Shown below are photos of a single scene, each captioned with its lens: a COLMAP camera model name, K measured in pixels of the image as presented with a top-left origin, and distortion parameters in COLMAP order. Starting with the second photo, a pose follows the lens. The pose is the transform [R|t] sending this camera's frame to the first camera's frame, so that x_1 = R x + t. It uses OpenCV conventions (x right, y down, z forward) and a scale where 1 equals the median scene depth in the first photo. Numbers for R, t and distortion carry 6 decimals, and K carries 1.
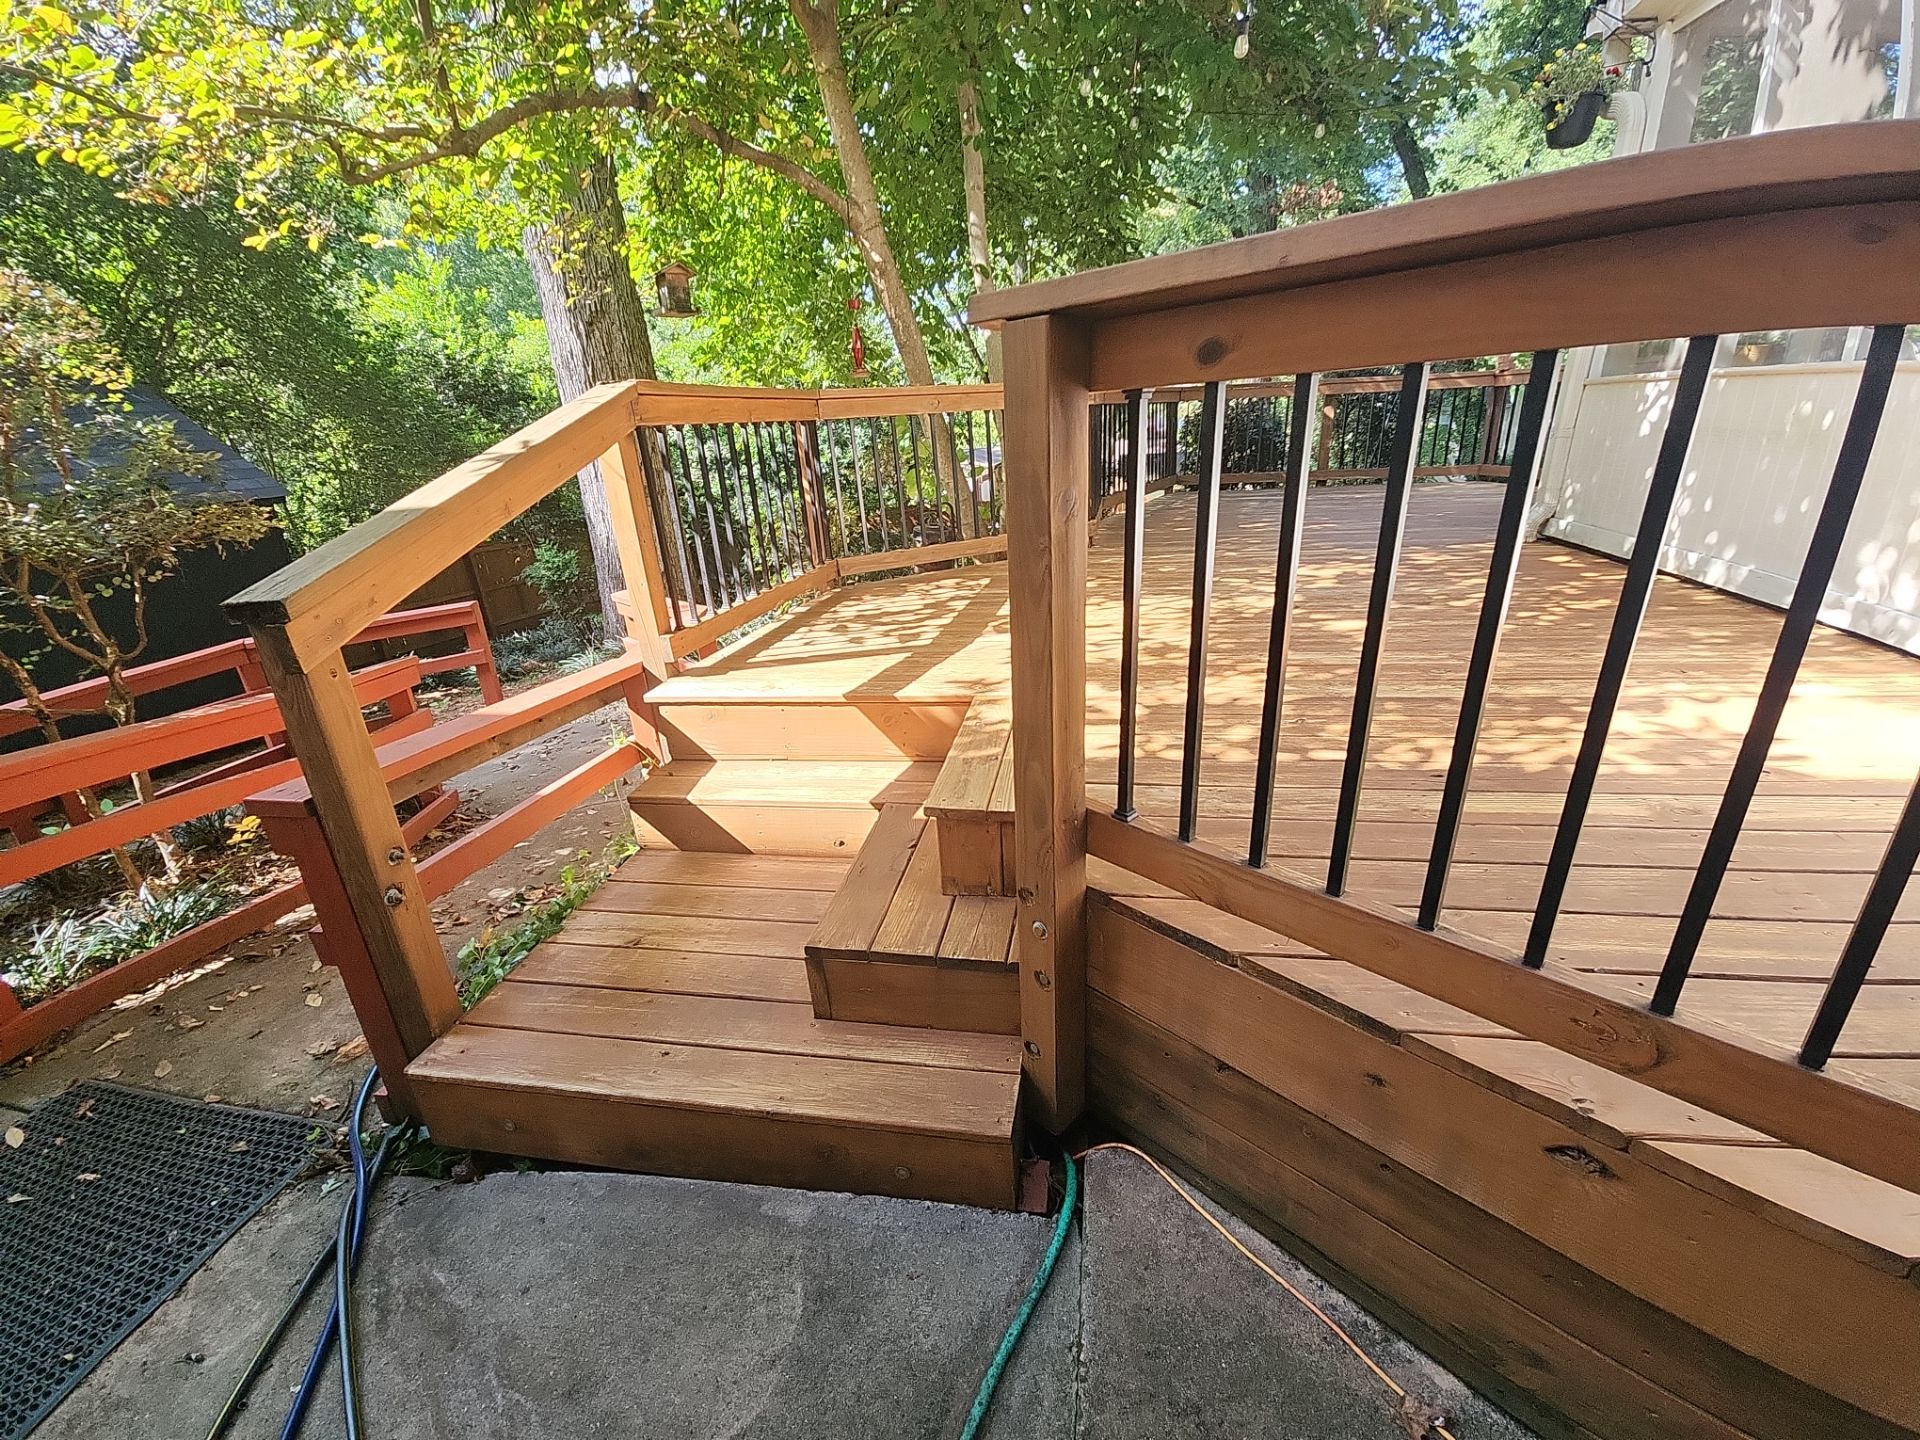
lens RADIAL K [[769.7, 0, 985.4], [0, 769.7, 714.4], [0, 0, 1]] dist [0.004639, -0.005883]
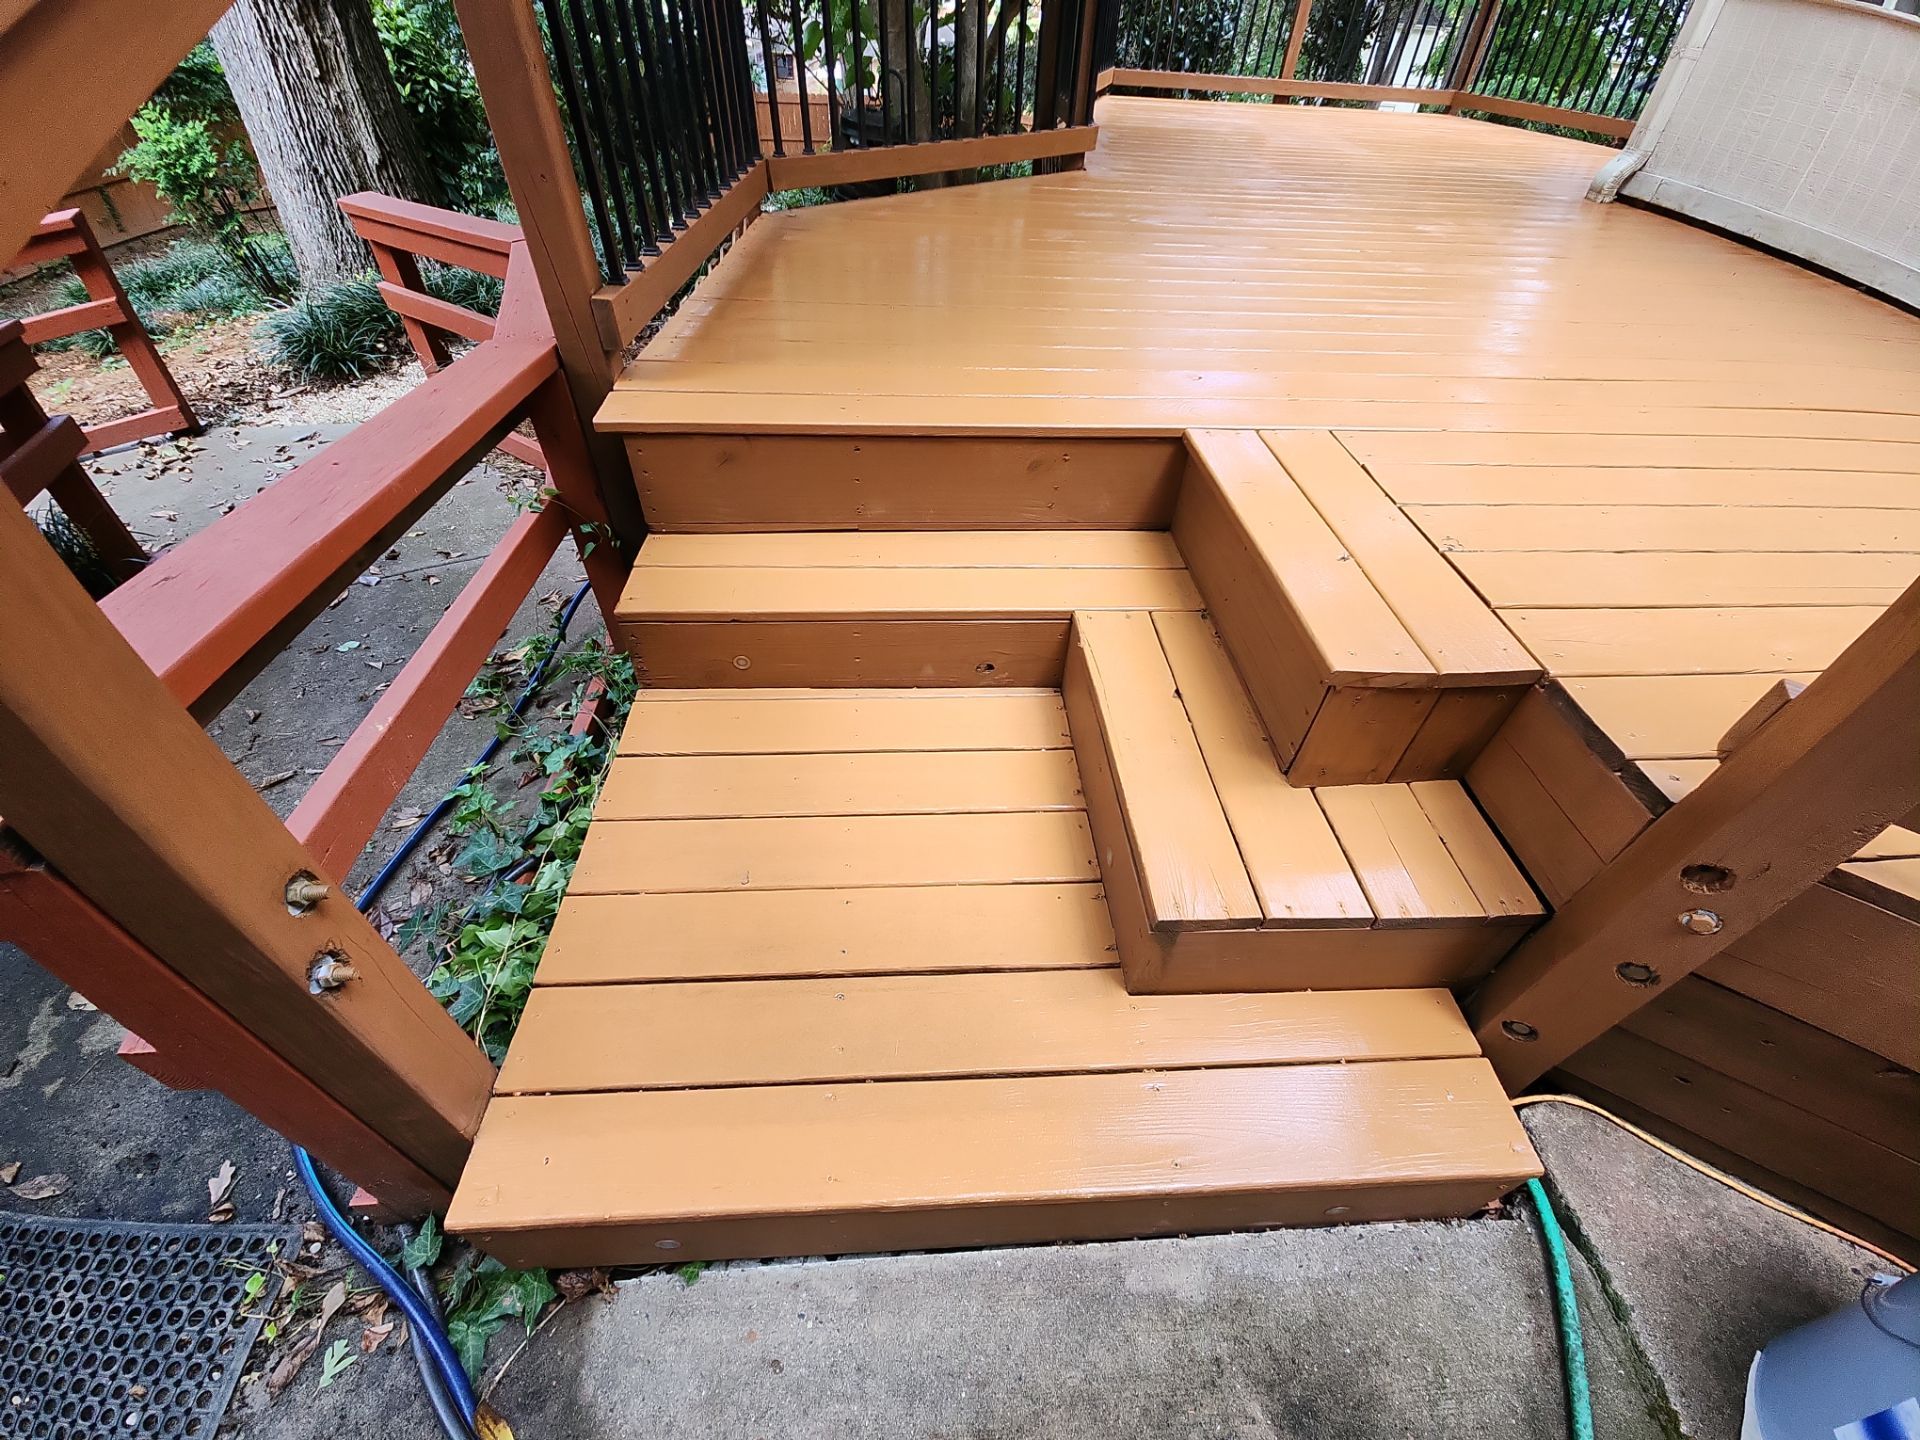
lens RADIAL K [[769.7, 0, 975.2], [0, 769.7, 704.3], [0, 0, 1]] dist [0.004639, -0.005883]
pose [[0.971135, -0.079983, 0.224722, -0.313120], [-0.011221, 0.925744, 0.377985, -0.046138], [-0.238267, -0.369596, 0.898125, 0.363078]]
